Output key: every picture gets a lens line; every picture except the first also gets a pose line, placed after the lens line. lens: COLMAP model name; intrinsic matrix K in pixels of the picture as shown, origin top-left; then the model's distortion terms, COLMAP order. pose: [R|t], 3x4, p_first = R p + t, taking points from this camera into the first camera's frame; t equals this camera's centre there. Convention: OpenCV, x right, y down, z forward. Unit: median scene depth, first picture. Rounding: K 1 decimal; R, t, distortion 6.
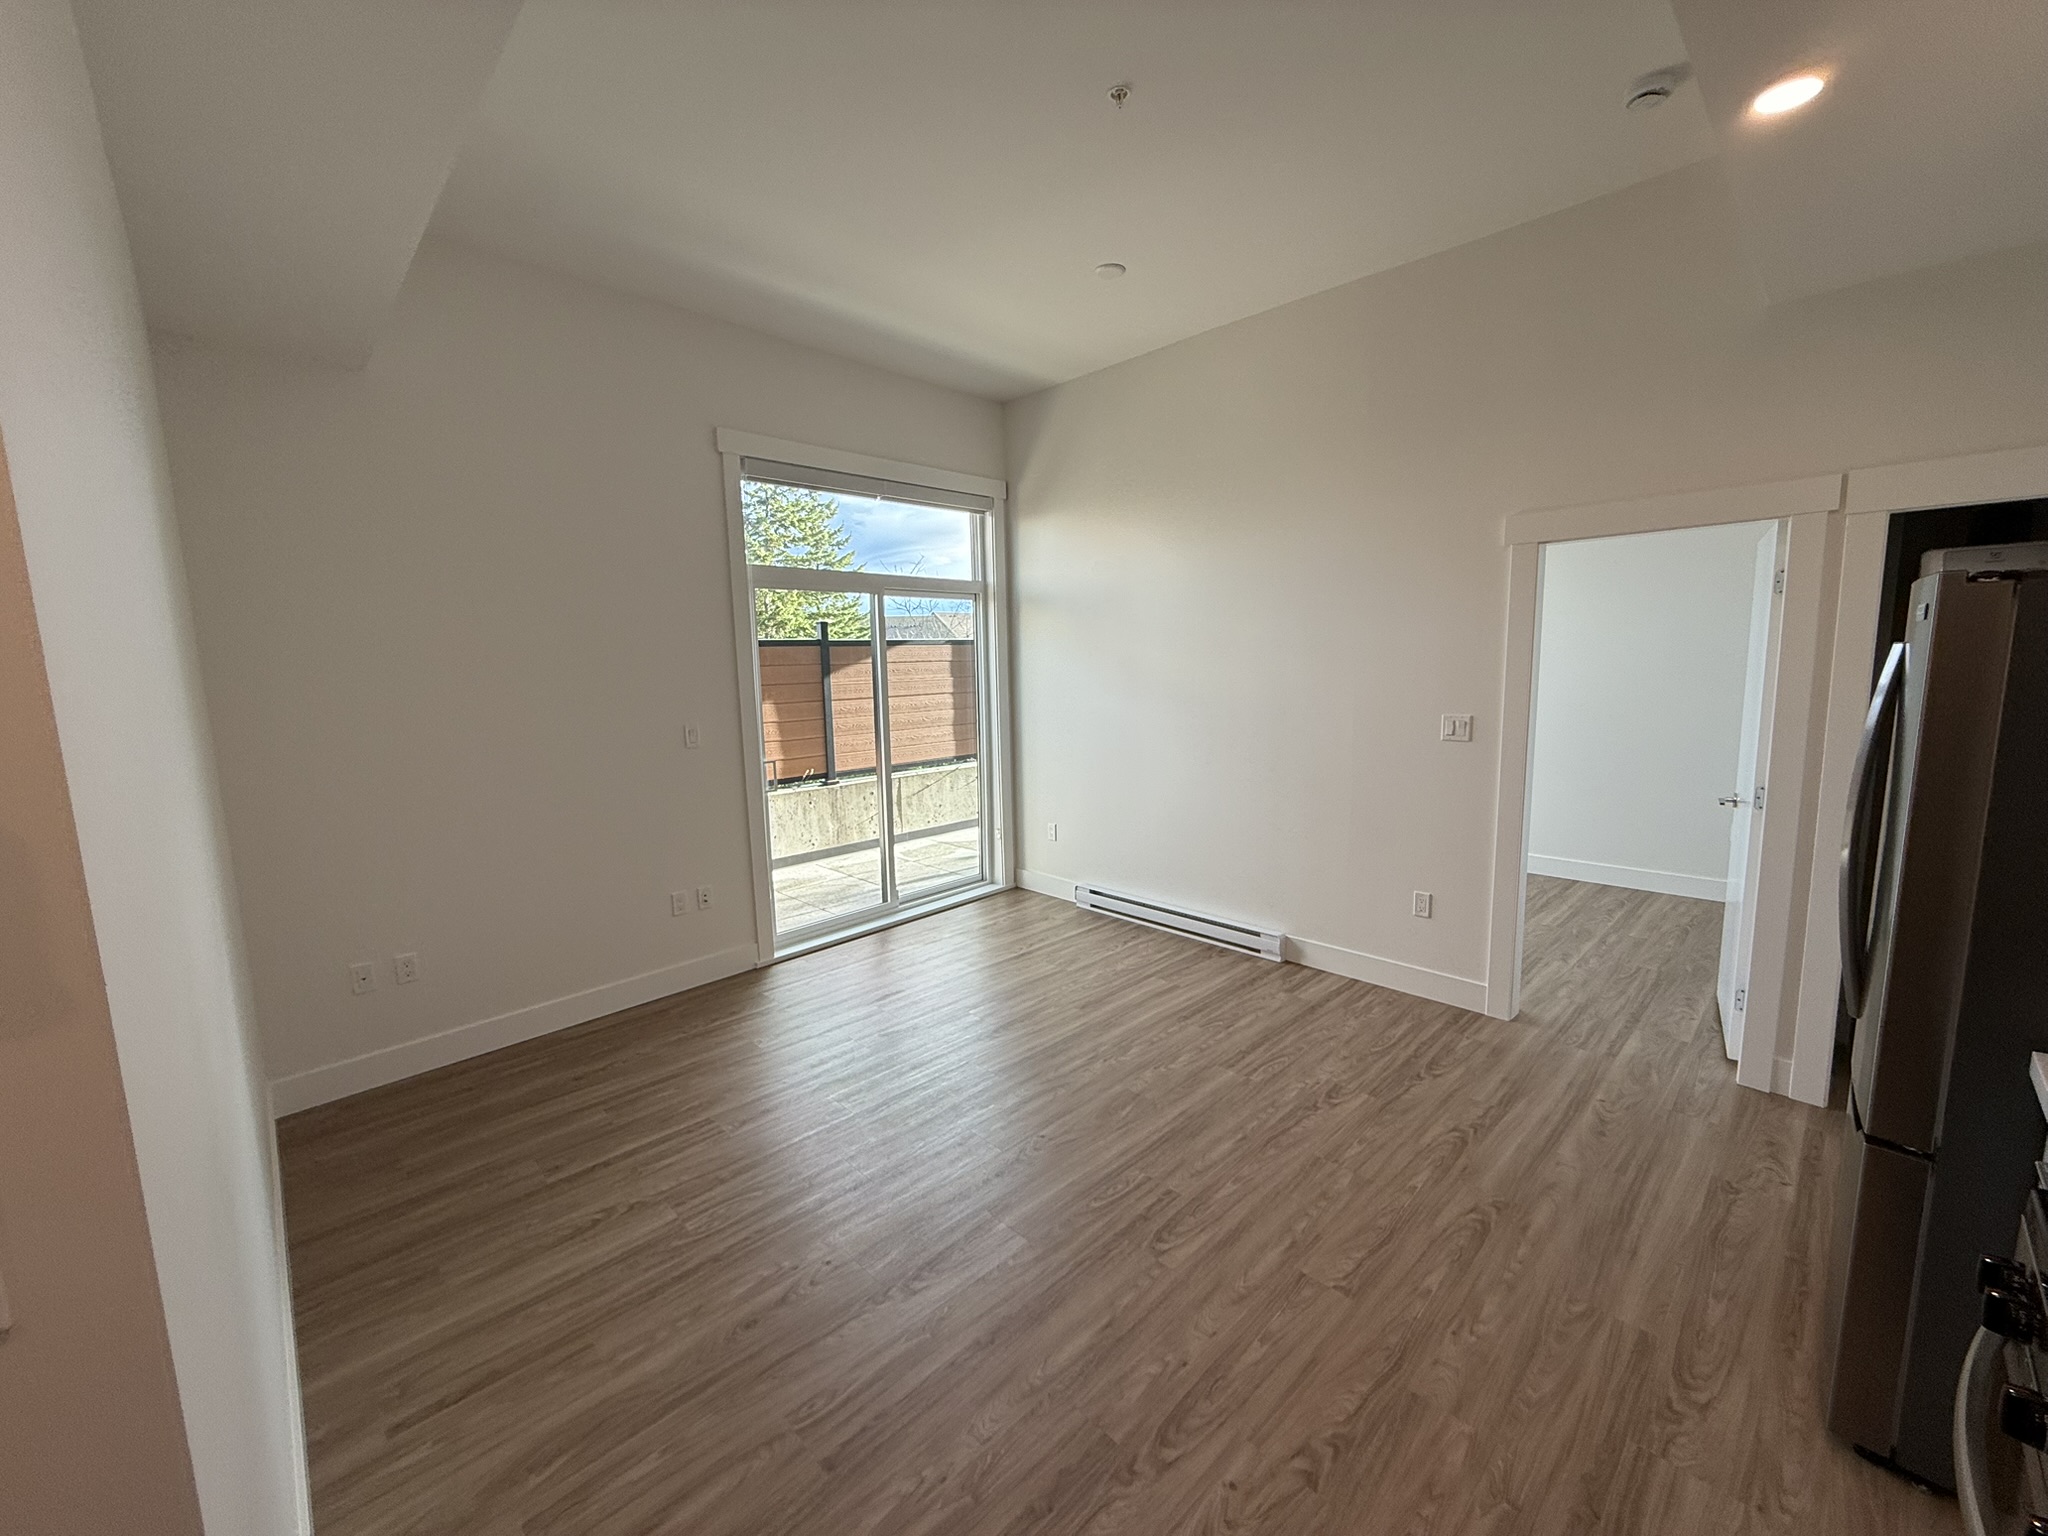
lens RADIAL K [[813.8, 0, 1017.2], [0, 813.8, 767.9], [0, 0, 1]] dist [-0.001272, 0.000573]
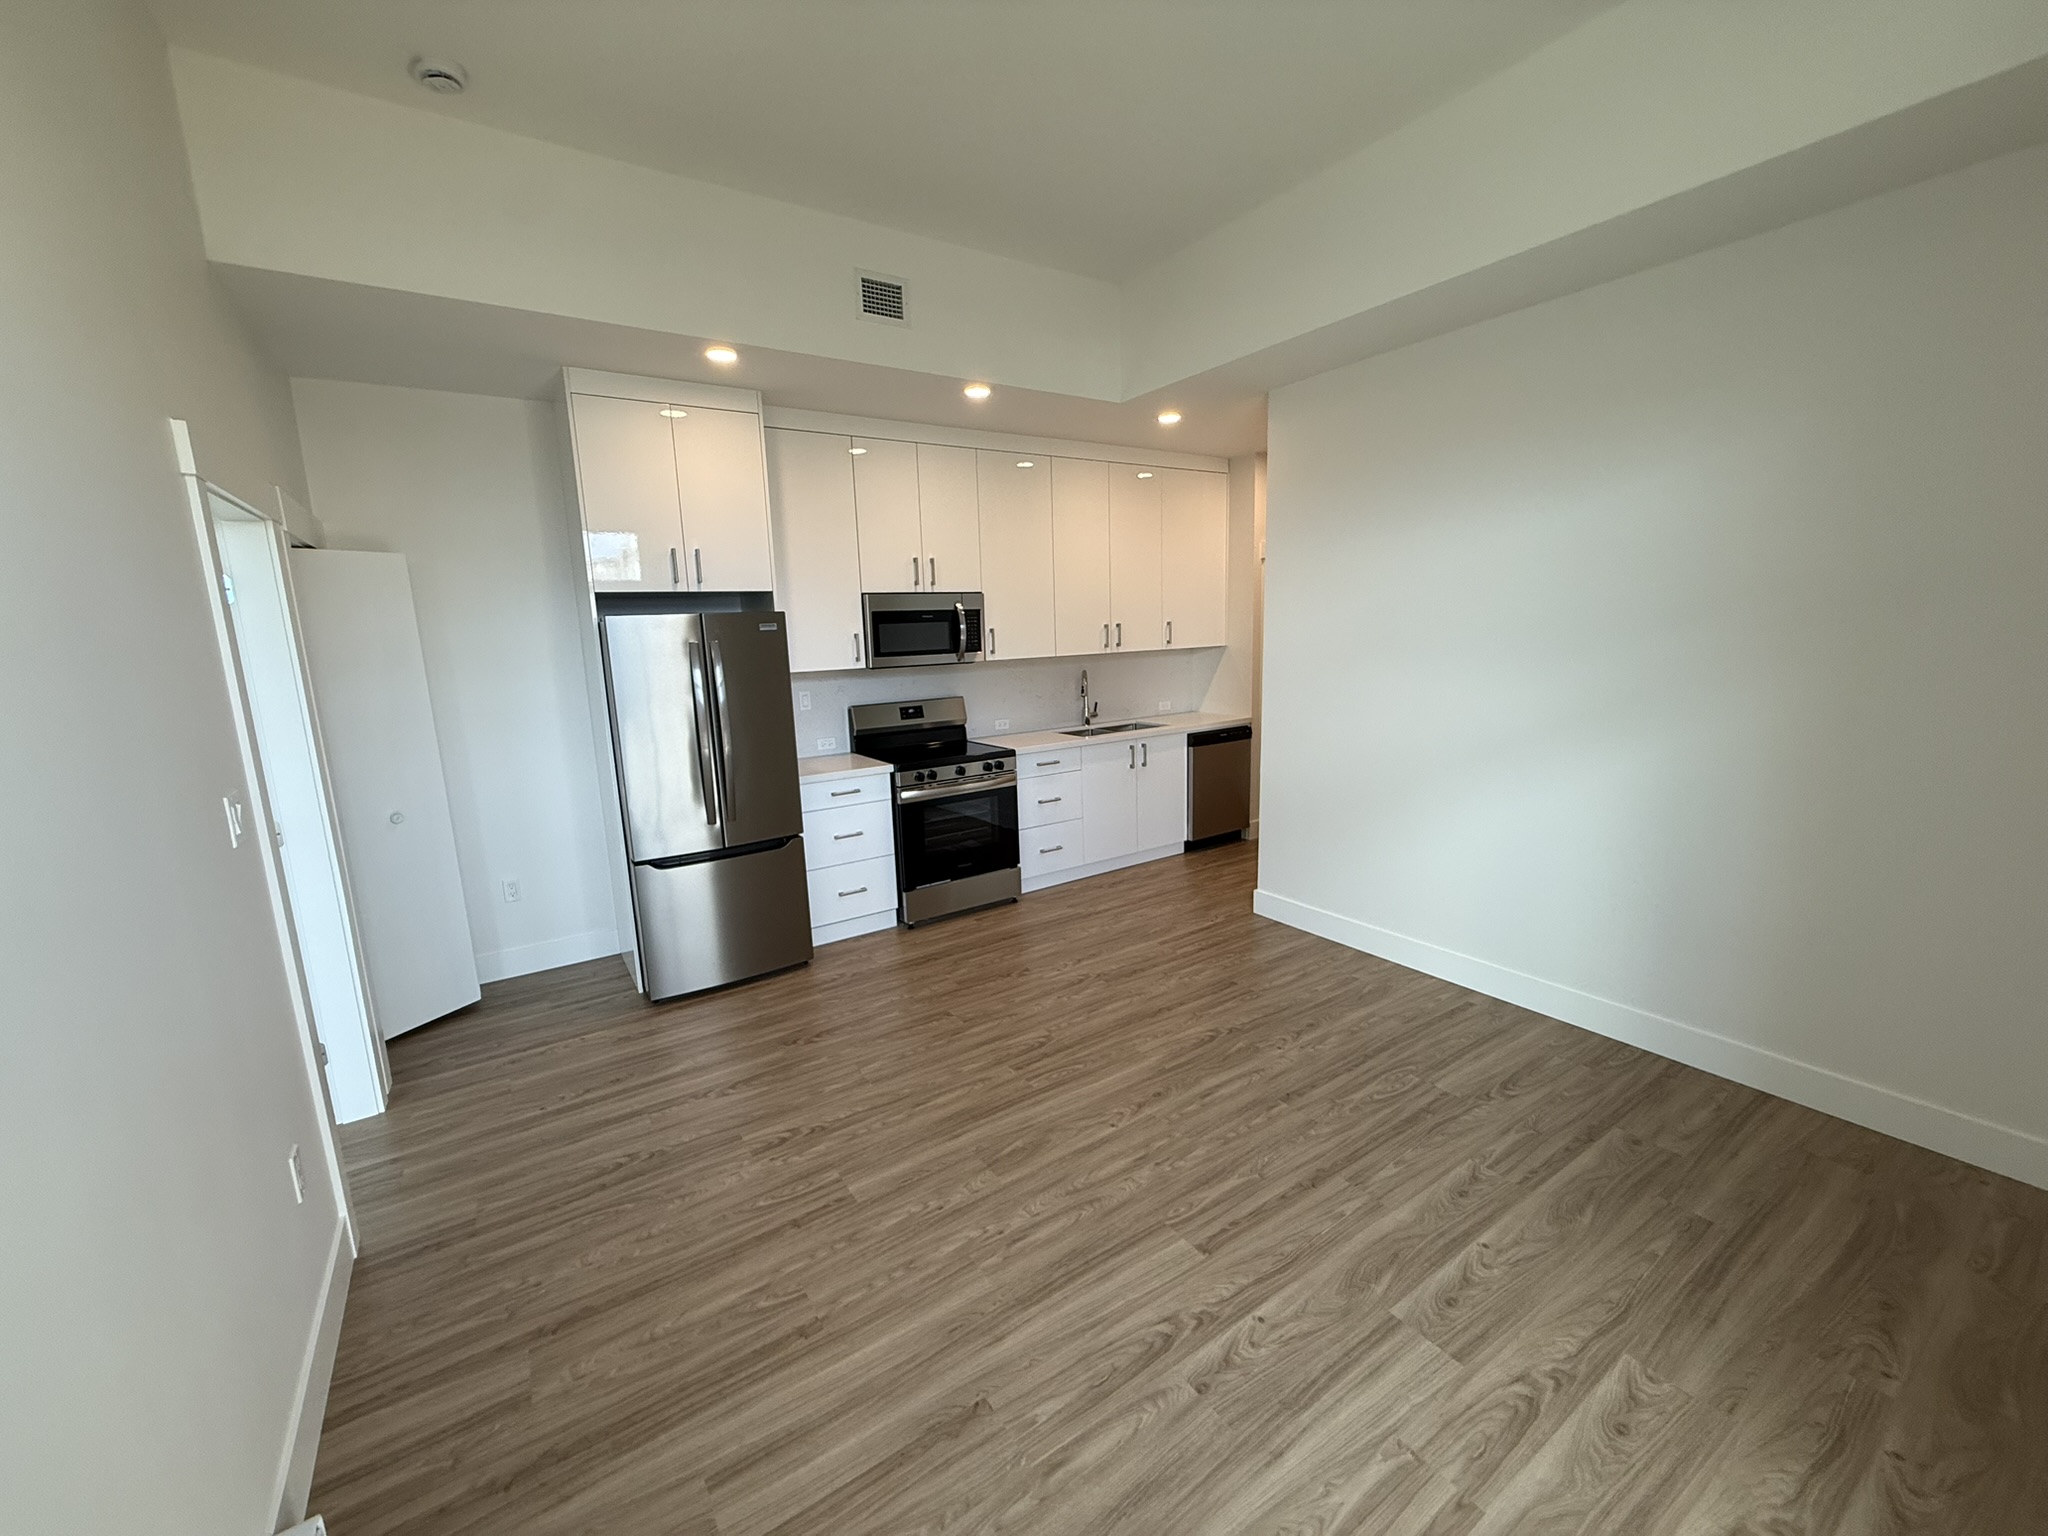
lens RADIAL K [[813.8, 0, 1015.8], [0, 813.8, 771.9], [0, 0, 1]] dist [-0.001272, 0.000573]
pose [[-0.981673, 0.022837, 0.189201, -0.051331], [0.080555, 0.949466, 0.303358, -0.266162], [-0.172712, 0.313039, -0.933904, 1.913866]]
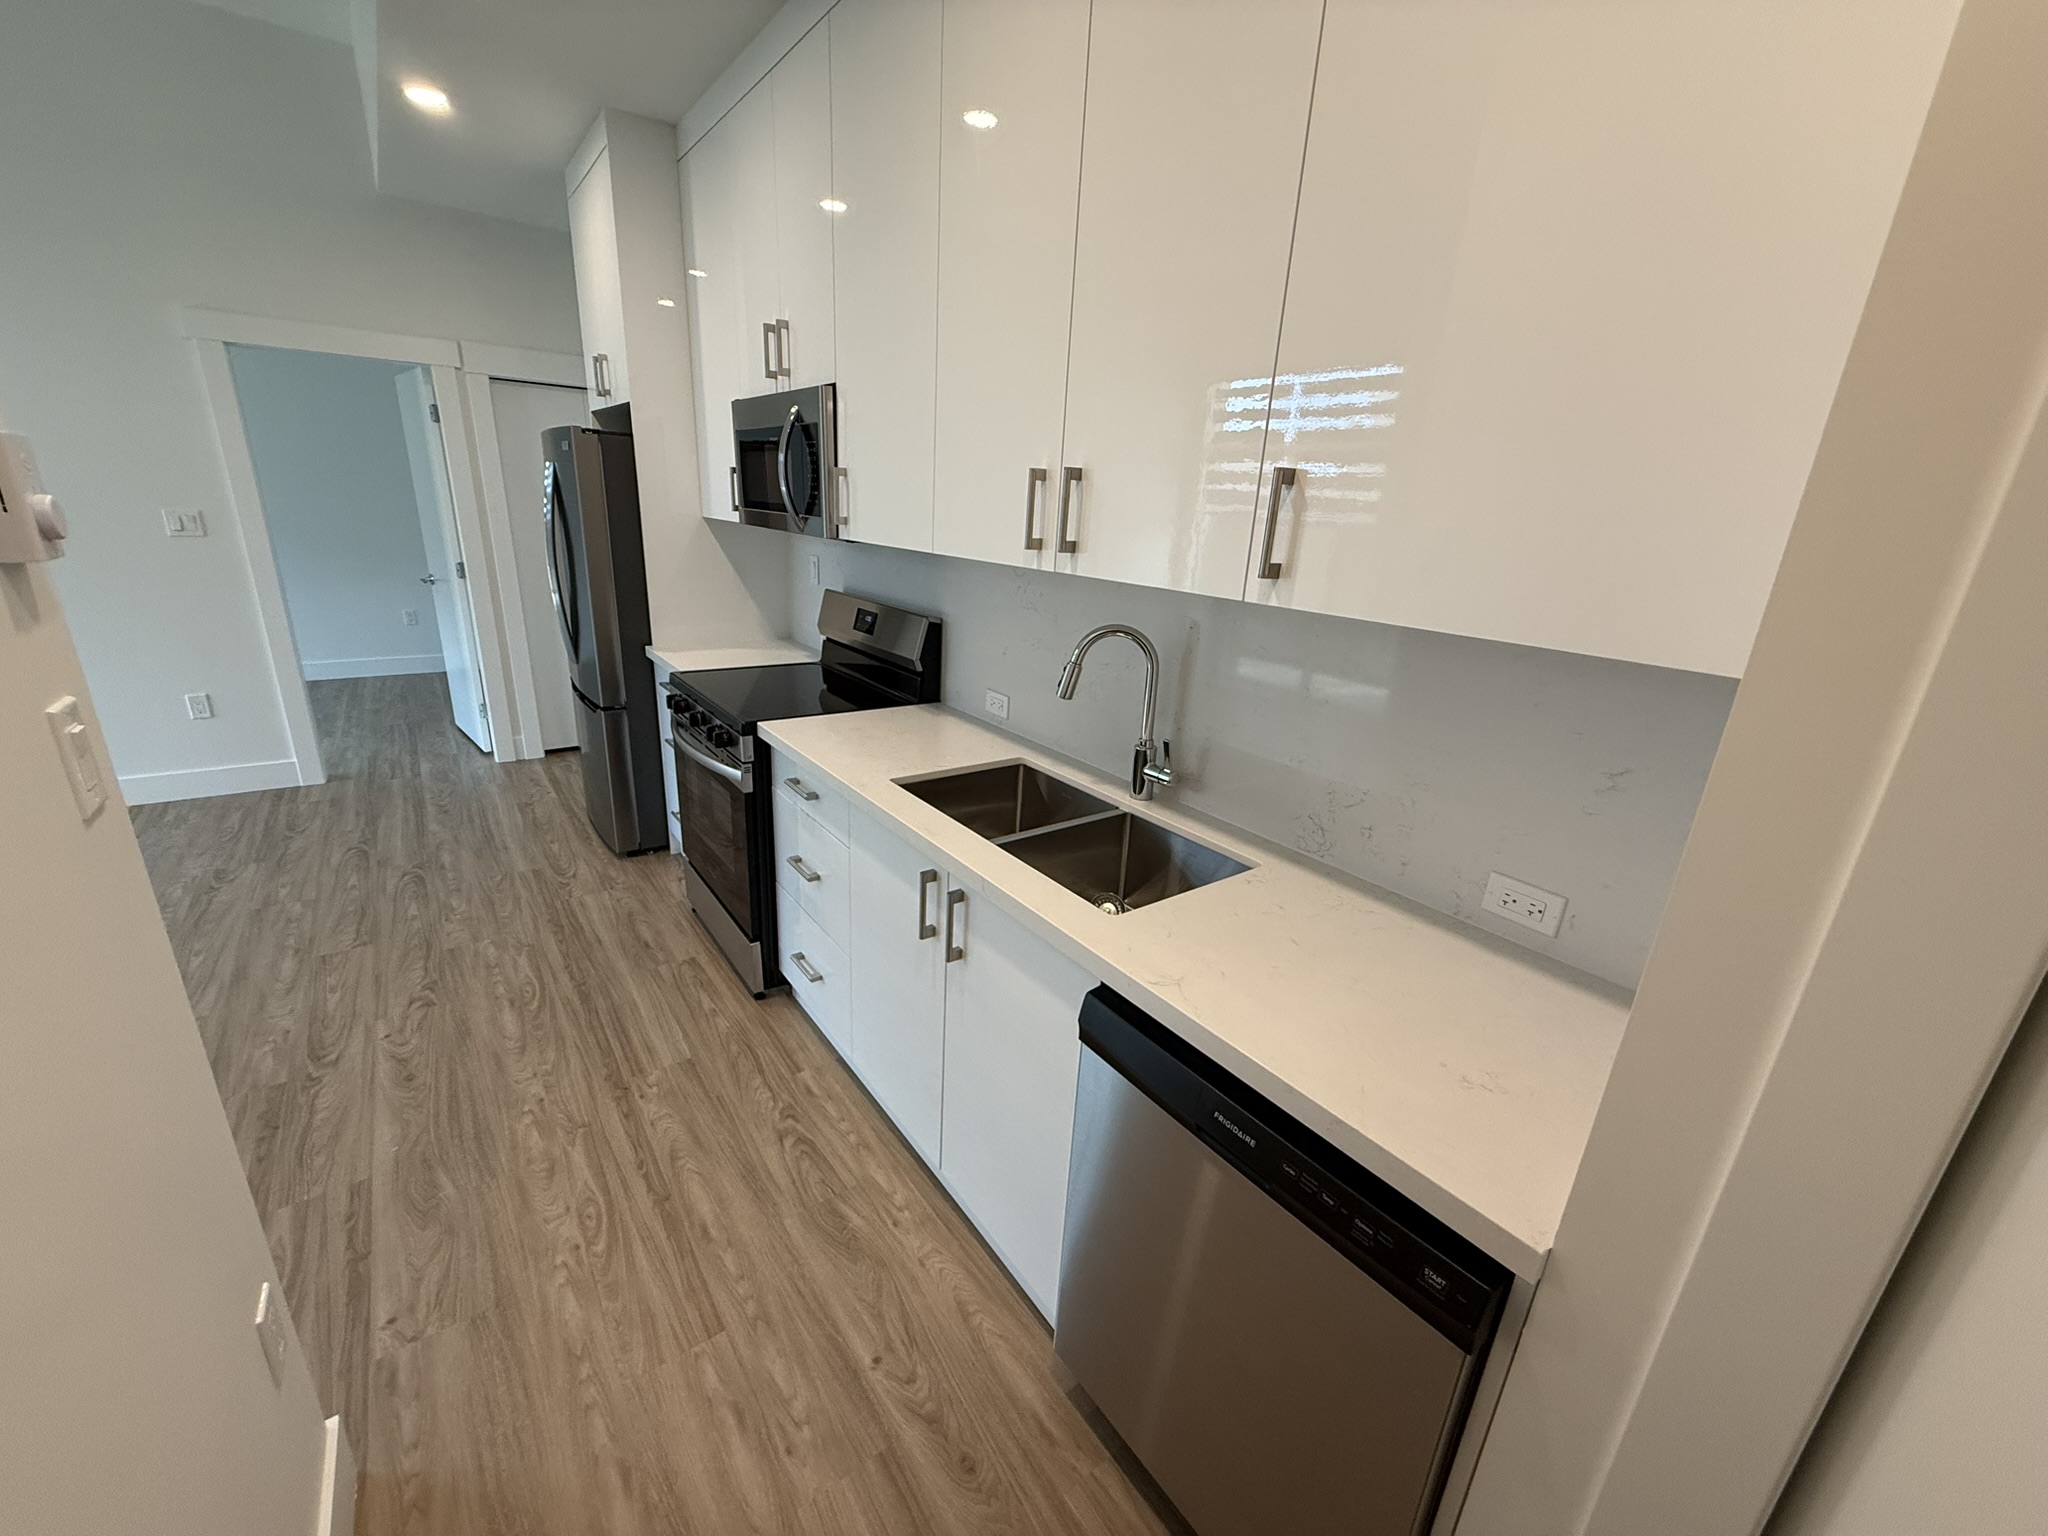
lens RADIAL K [[813.8, 0, 1022.3], [0, 813.8, 768.4], [0, 0, 1]] dist [-0.001272, 0.000573]
pose [[0.122548, -0.282021, 0.951549, -0.525321], [0.078892, 0.958510, 0.273923, 0.066518], [-0.989322, 0.041501, 0.139713, -0.219736]]
